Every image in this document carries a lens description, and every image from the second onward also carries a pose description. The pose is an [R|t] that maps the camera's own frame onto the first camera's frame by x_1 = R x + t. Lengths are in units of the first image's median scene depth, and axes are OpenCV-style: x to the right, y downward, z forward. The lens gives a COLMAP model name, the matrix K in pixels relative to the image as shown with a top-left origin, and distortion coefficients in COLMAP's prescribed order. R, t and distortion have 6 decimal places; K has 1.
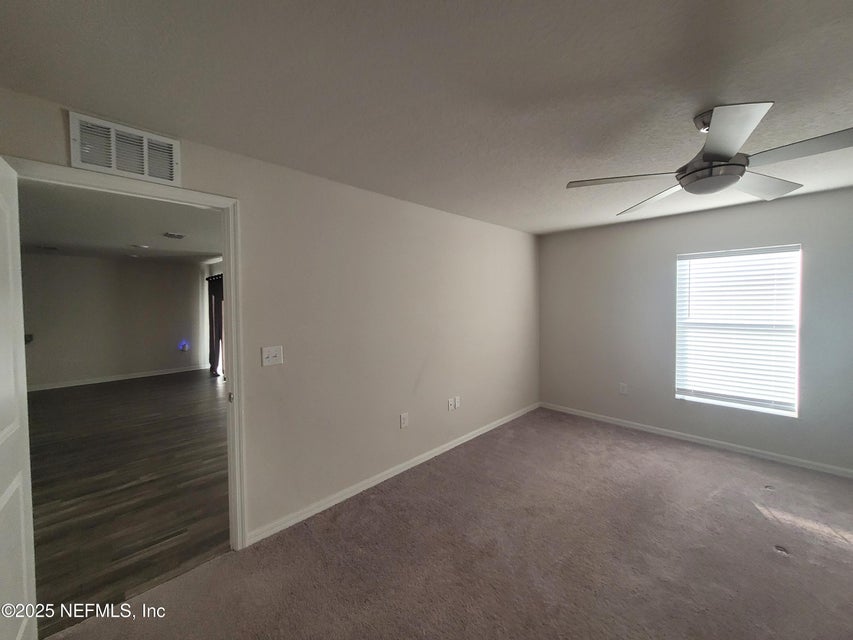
lens RADIAL K [[335.8, 0, 432.9], [0, 335.8, 309.3], [0, 0, 1]] dist [0.002749, 0.000211]
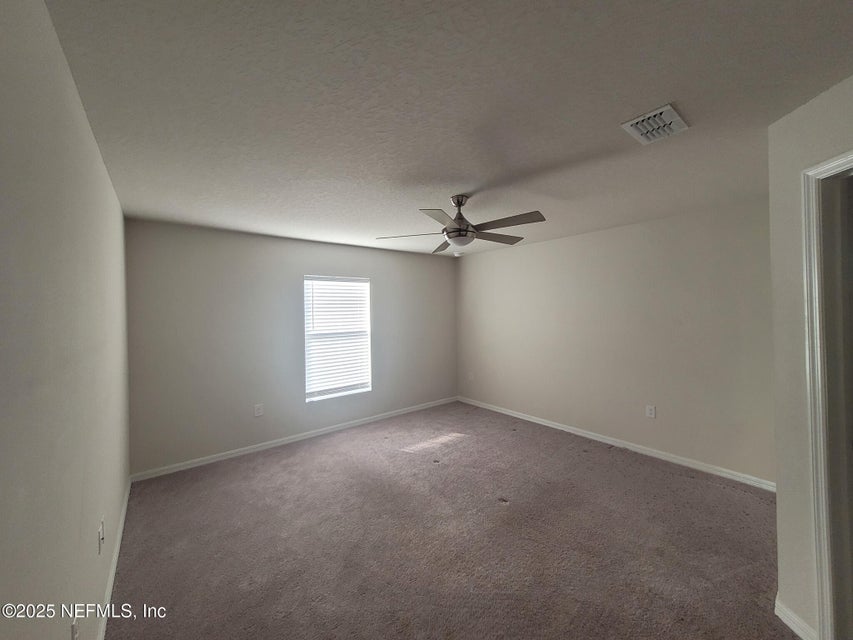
lens RADIAL K [[335.8, 0, 432.9], [0, 335.8, 309.3], [0, 0, 1]] dist [0.002749, 0.000211]
pose [[0.090412, 0.014199, 0.995803, -0.409035], [0.037876, 0.999126, -0.017686, -0.011311], [-0.995184, 0.039316, 0.089795, 0.529834]]
